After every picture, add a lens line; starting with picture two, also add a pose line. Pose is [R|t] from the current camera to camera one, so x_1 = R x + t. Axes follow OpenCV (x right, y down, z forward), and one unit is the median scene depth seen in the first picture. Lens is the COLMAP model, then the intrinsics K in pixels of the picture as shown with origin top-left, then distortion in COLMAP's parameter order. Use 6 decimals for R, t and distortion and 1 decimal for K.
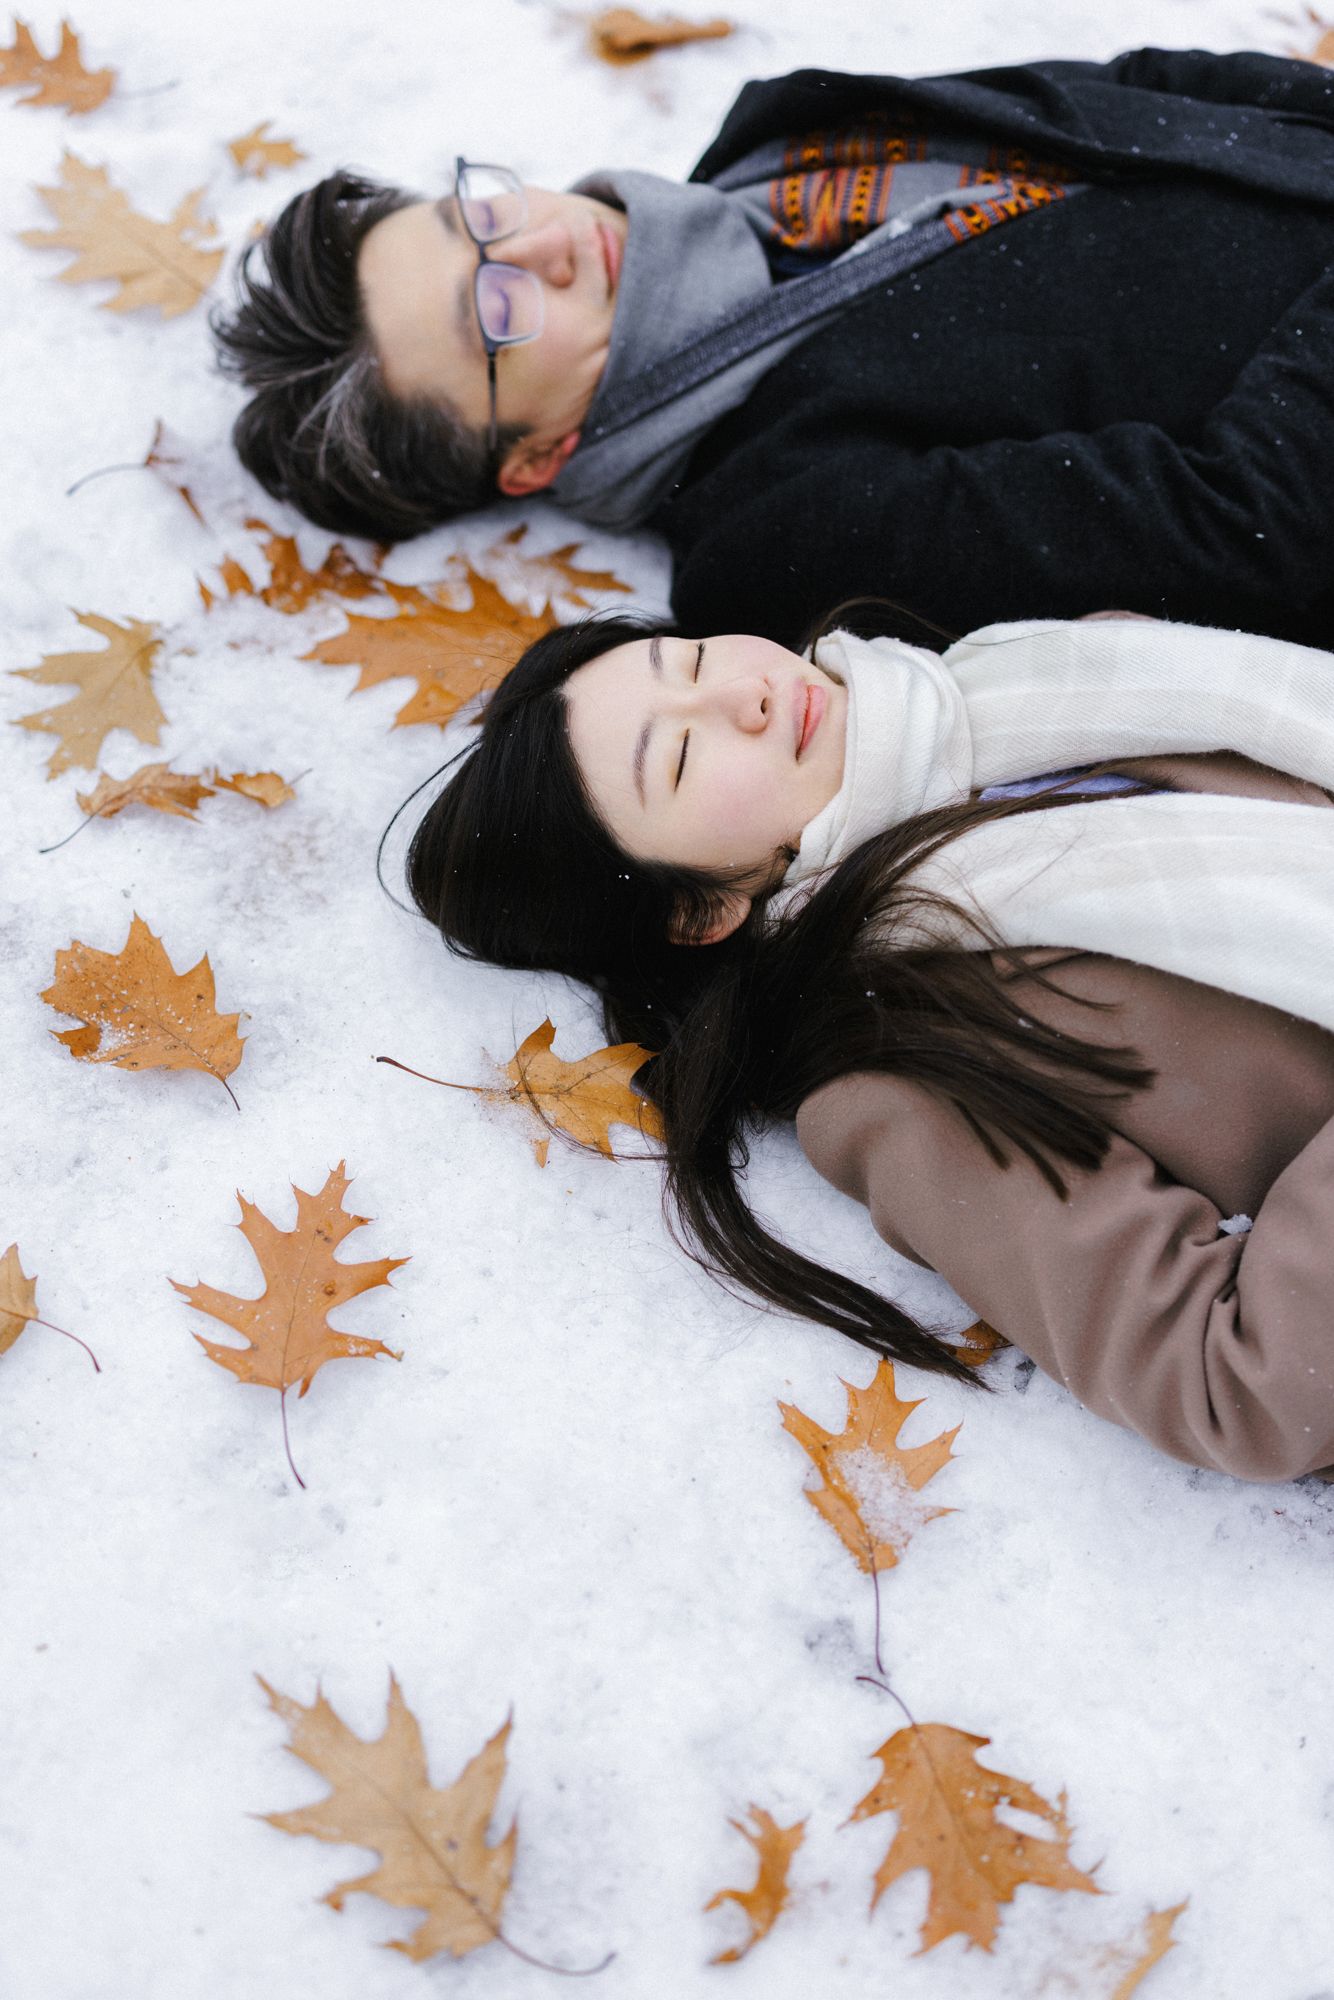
lens RADIAL K [[2888.2, 0, 668.4], [0, 2888.2, 1004.9], [0, 0, 1]] dist [-0.002029, 0.011342]
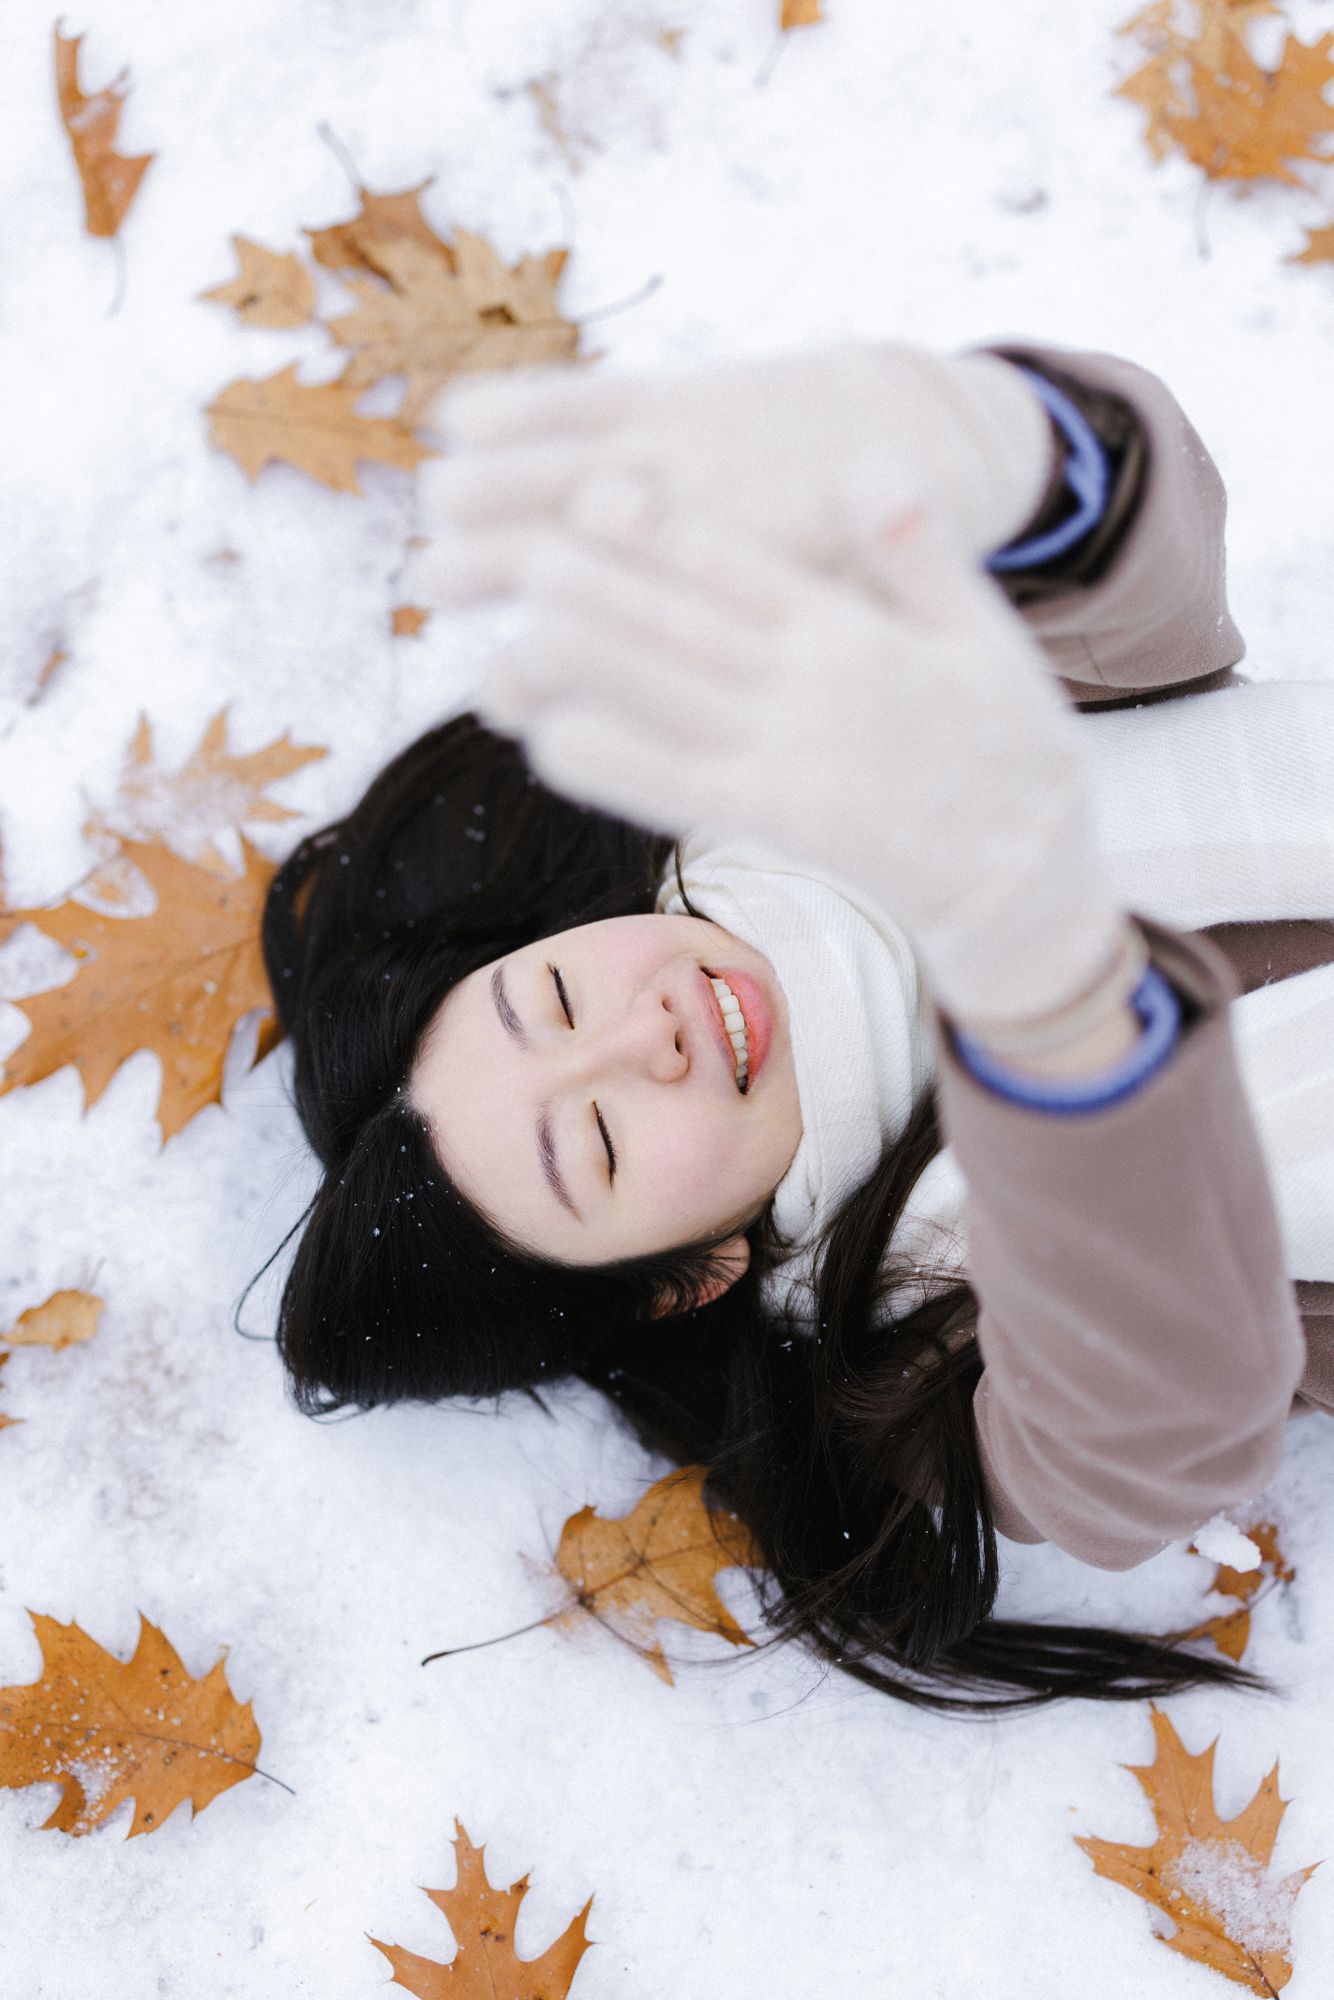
lens RADIAL K [[2888.2, 0, 668.4], [0, 2888.2, 1004.9], [0, 0, 1]] dist [-0.002029, 0.011342]
pose [[0.893151, -0.445735, 0.060020, -0.008559], [0.386498, 0.828907, 0.404392, -0.413822], [-0.230003, -0.337985, 0.912614, 0.325744]]
